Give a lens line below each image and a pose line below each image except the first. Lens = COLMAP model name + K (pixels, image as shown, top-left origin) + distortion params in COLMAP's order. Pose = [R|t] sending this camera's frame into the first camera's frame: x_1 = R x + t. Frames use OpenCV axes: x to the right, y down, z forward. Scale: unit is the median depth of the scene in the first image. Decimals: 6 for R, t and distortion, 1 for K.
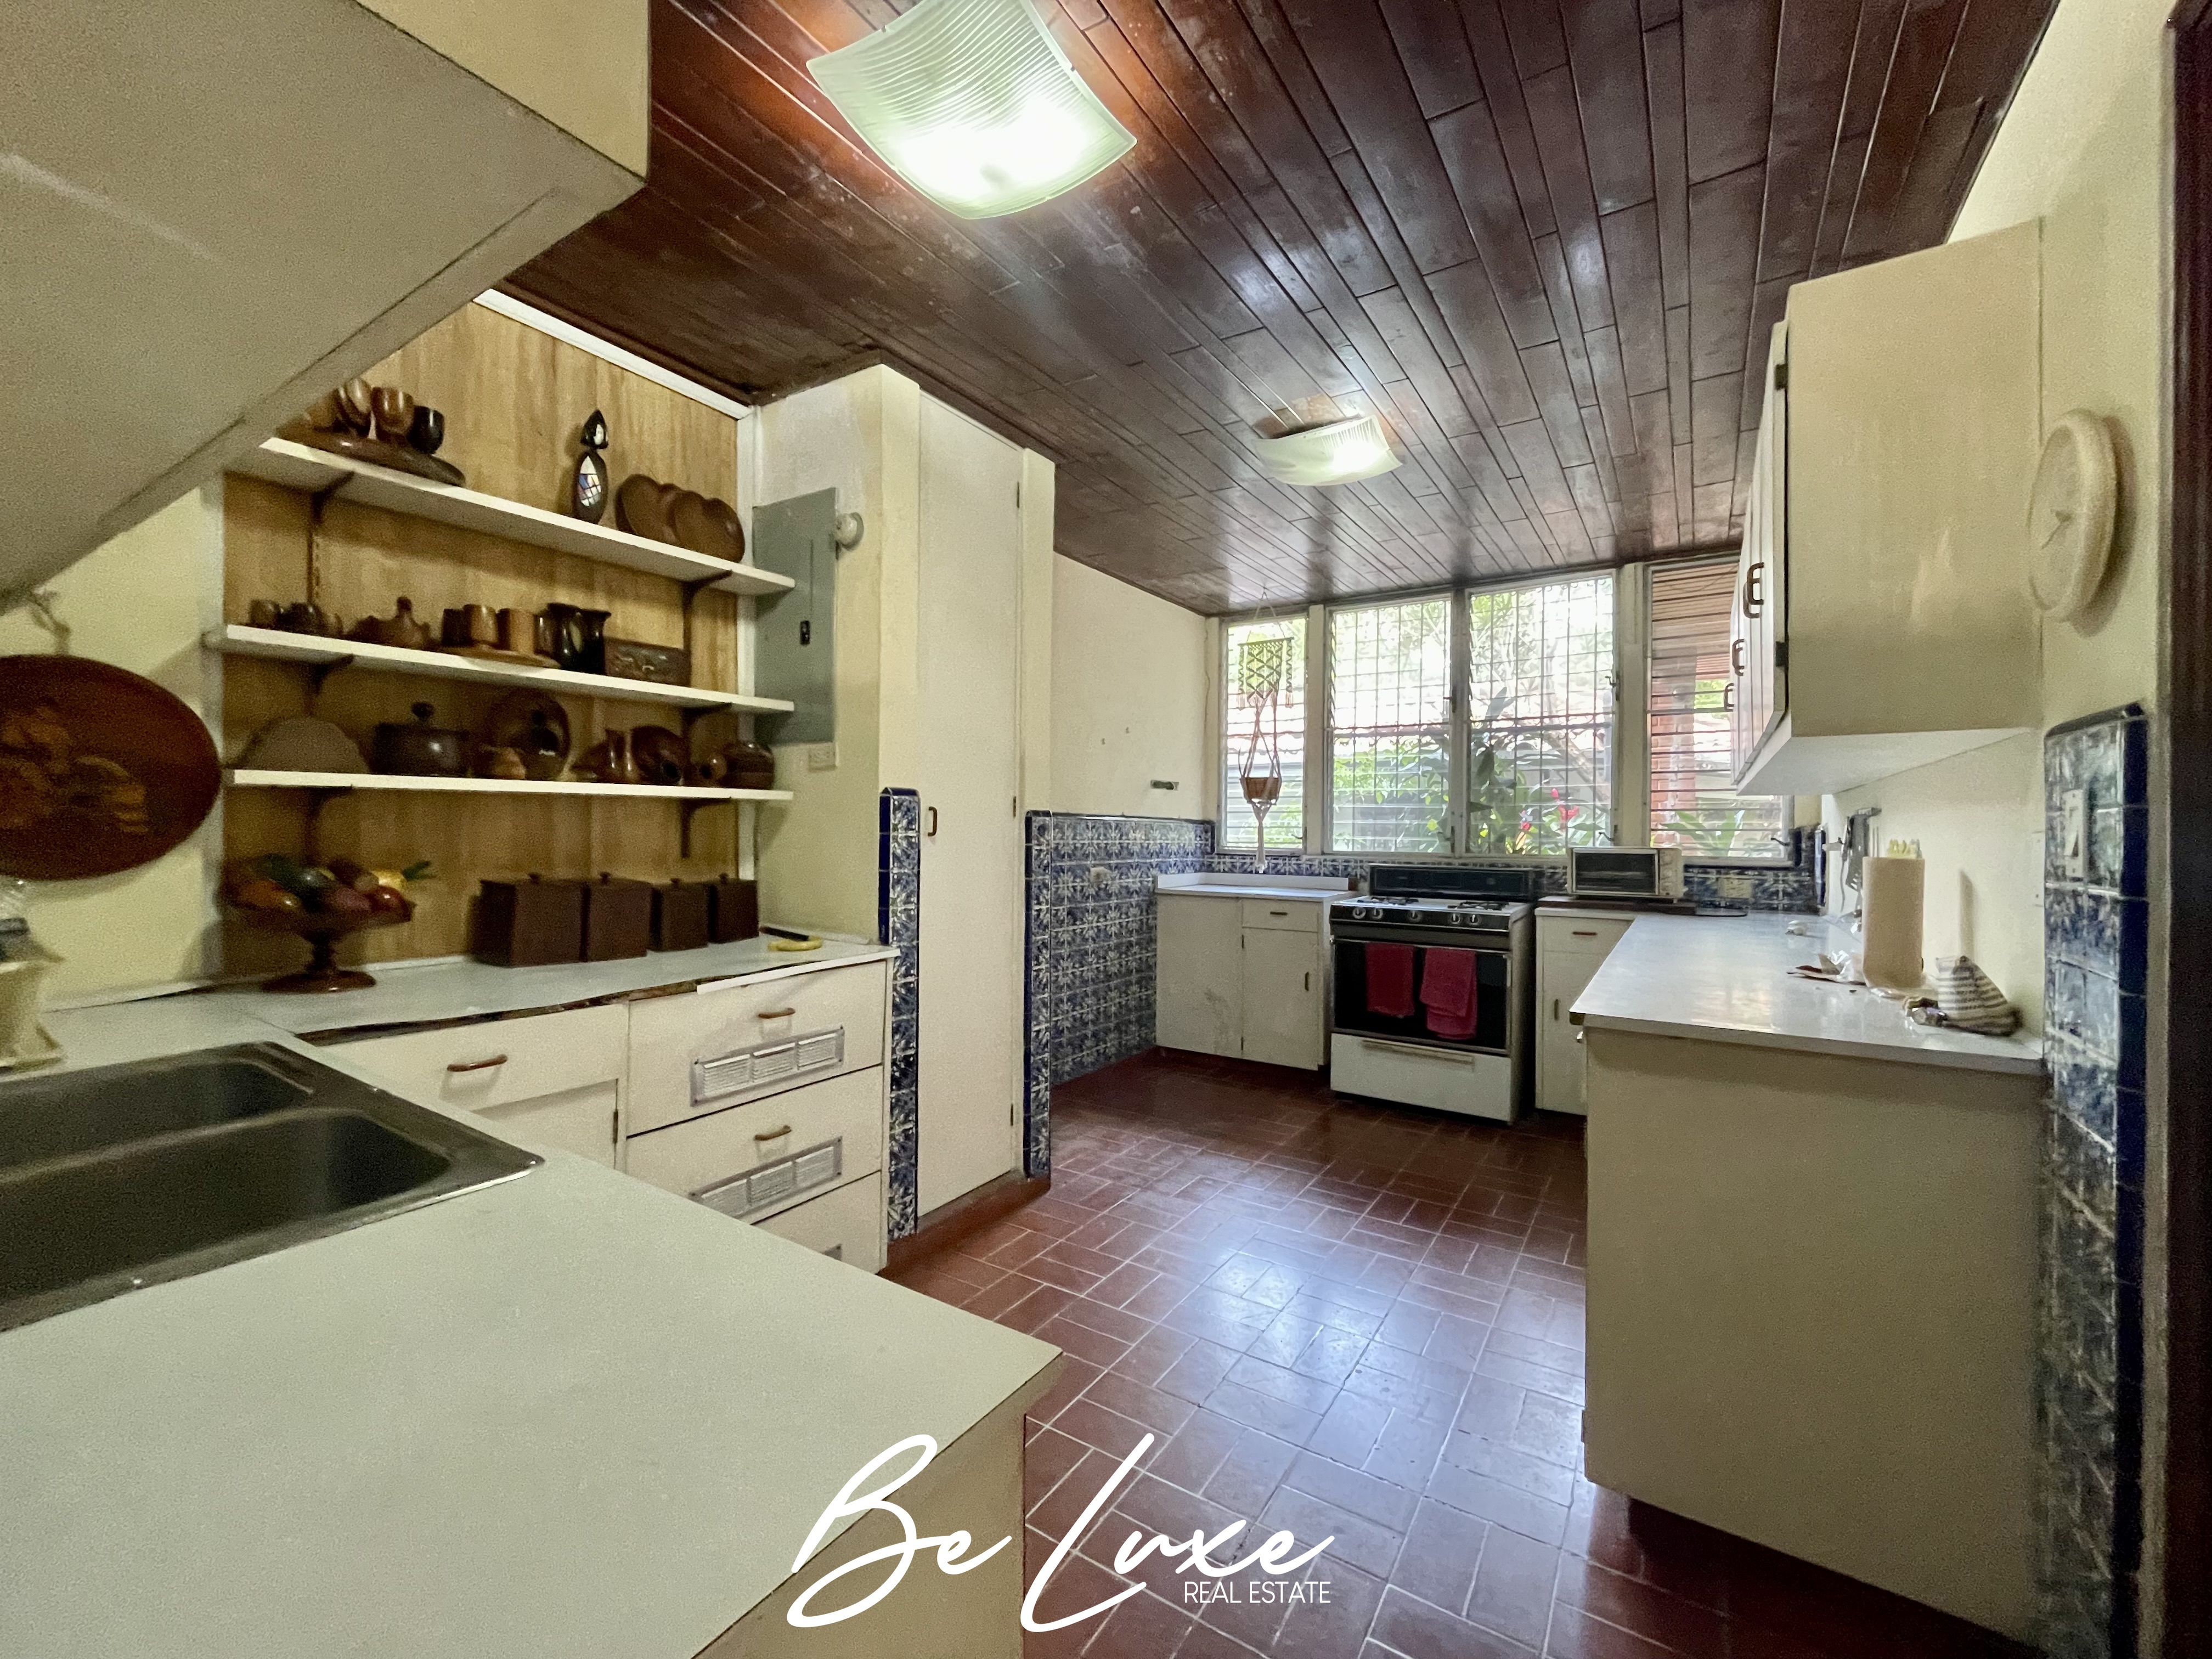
lens RADIAL K [[895.3, 0, 1108.4], [0, 895.3, 824.2], [0, 0, 1]] dist [-0.000008, -0.000676]
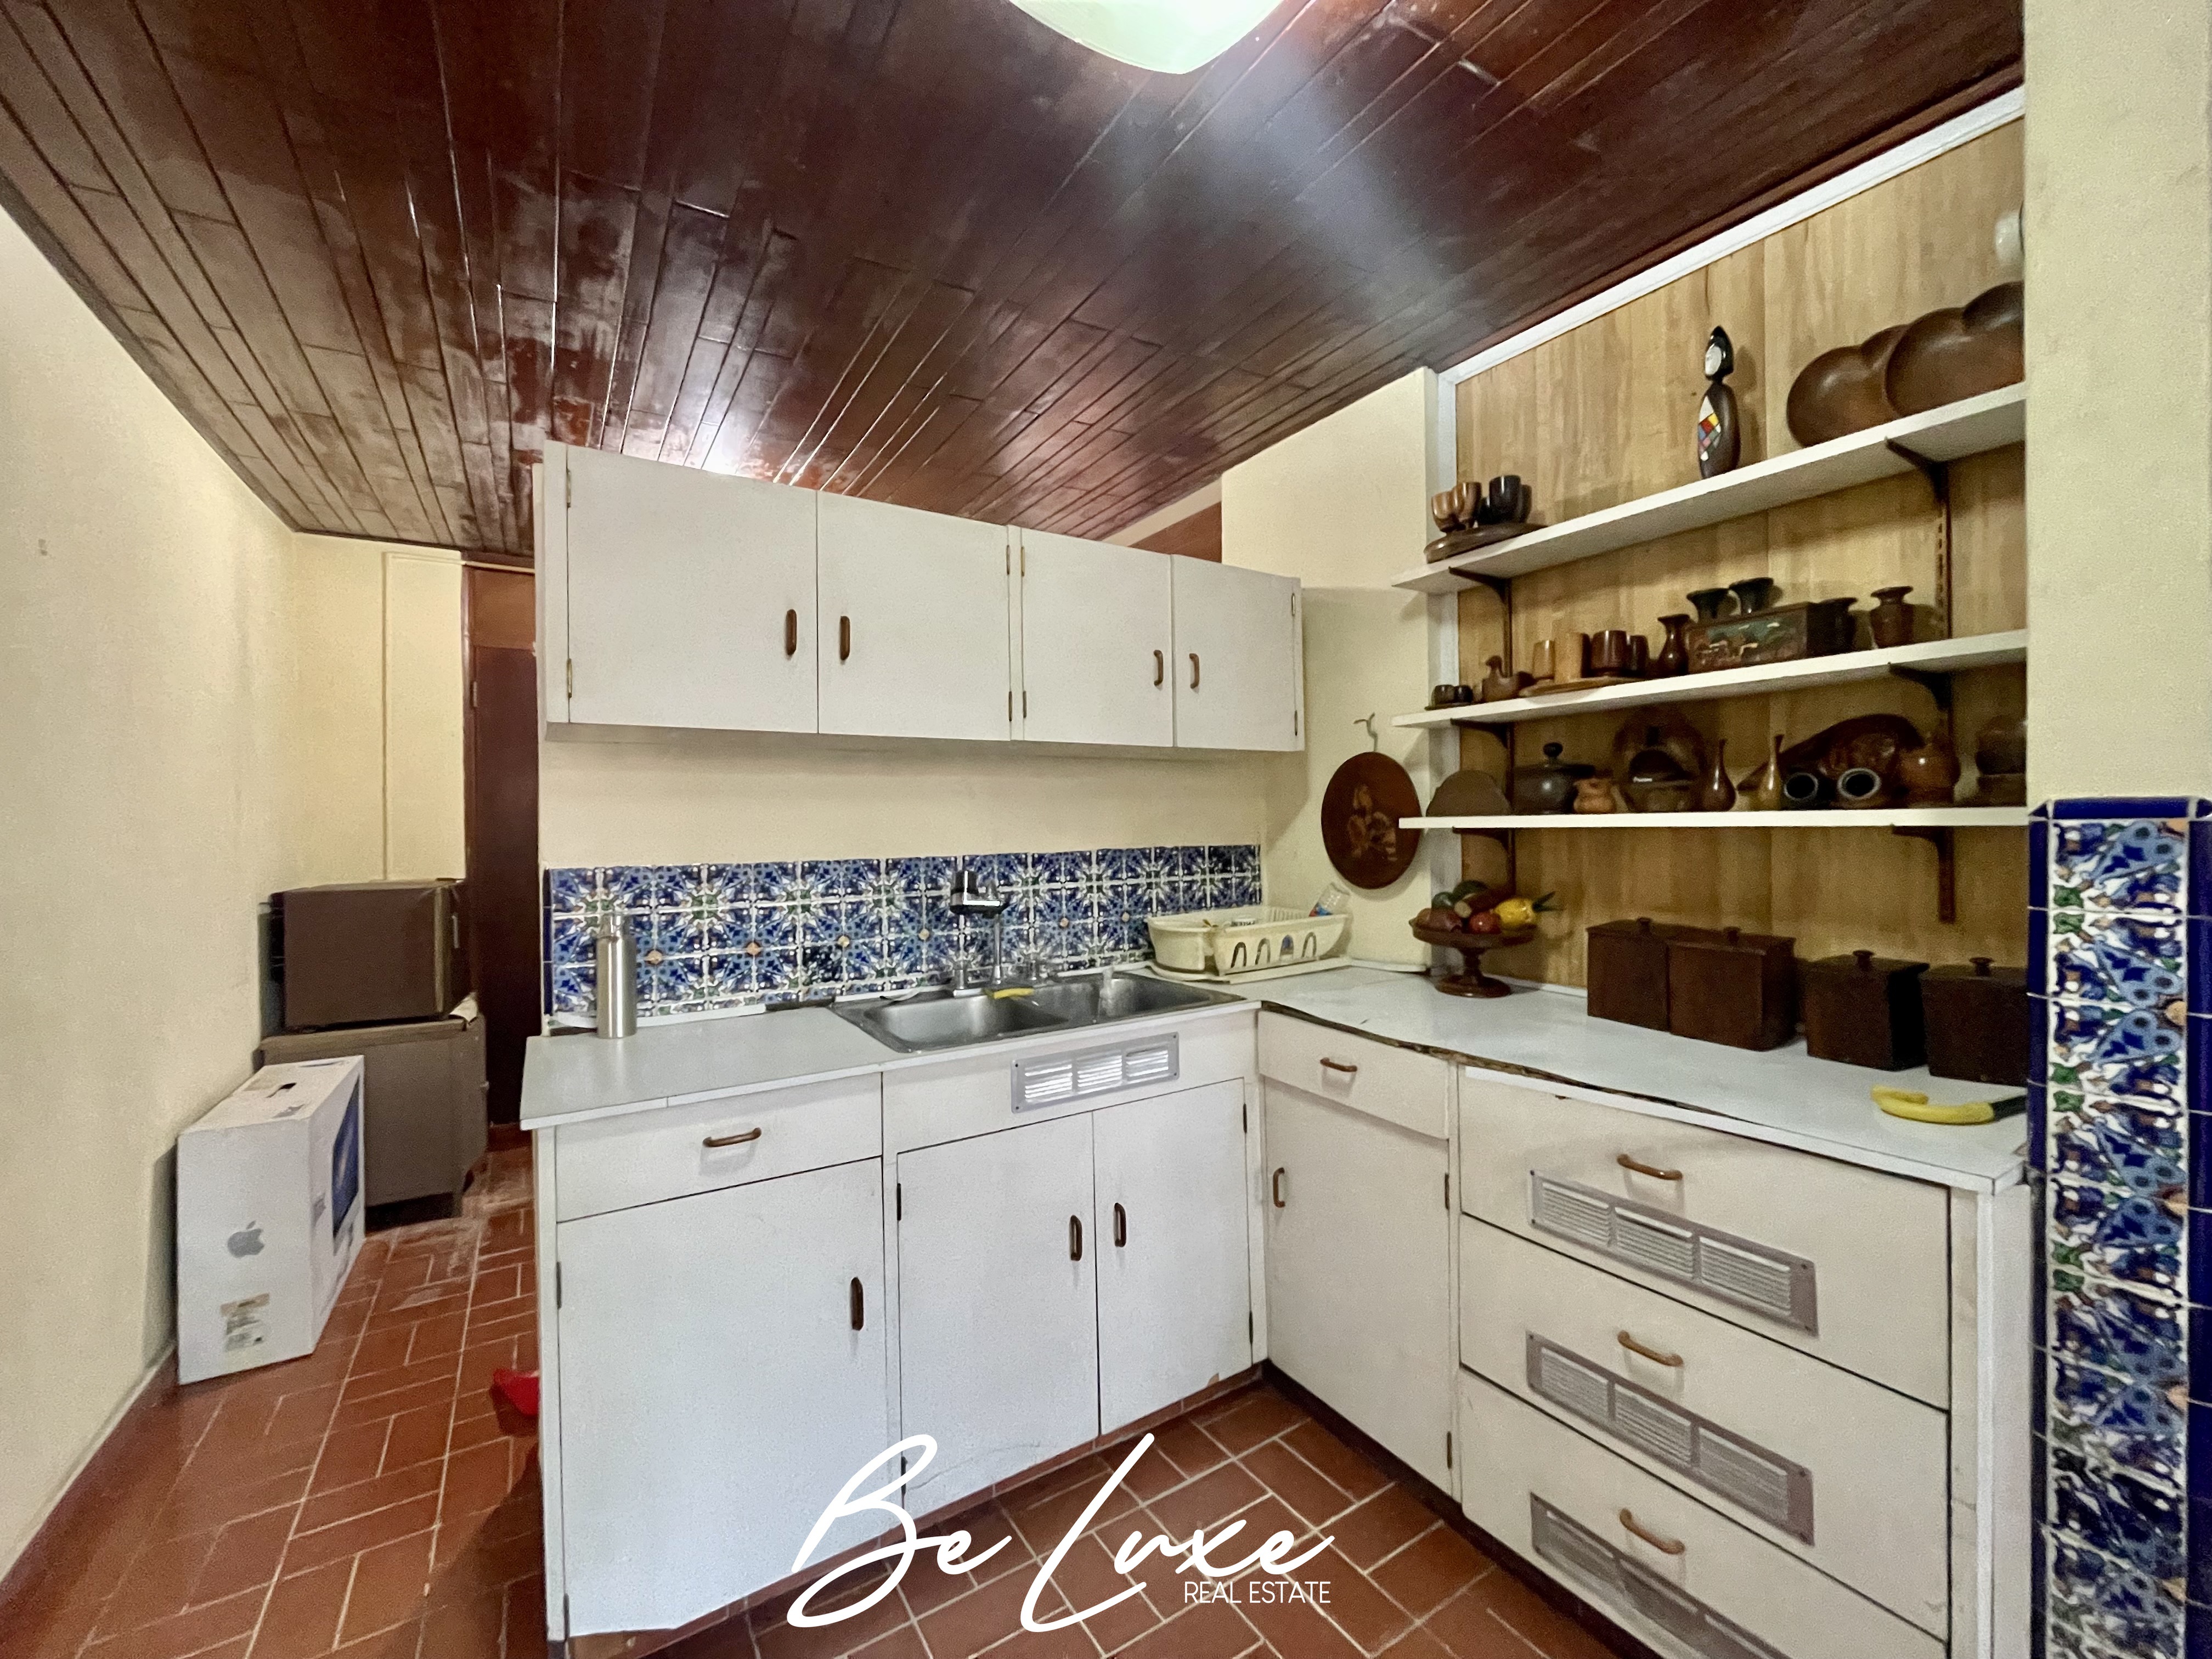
lens RADIAL K [[895.3, 0, 1108.5], [0, 895.3, 826.4], [0, 0, 1]] dist [-0.000008, -0.000676]
pose [[-0.418817, -0.000293, -0.908071, 0.364148], [0.009413, 0.999945, -0.004664, -0.034750], [0.908022, -0.010501, -0.418791, 0.870996]]
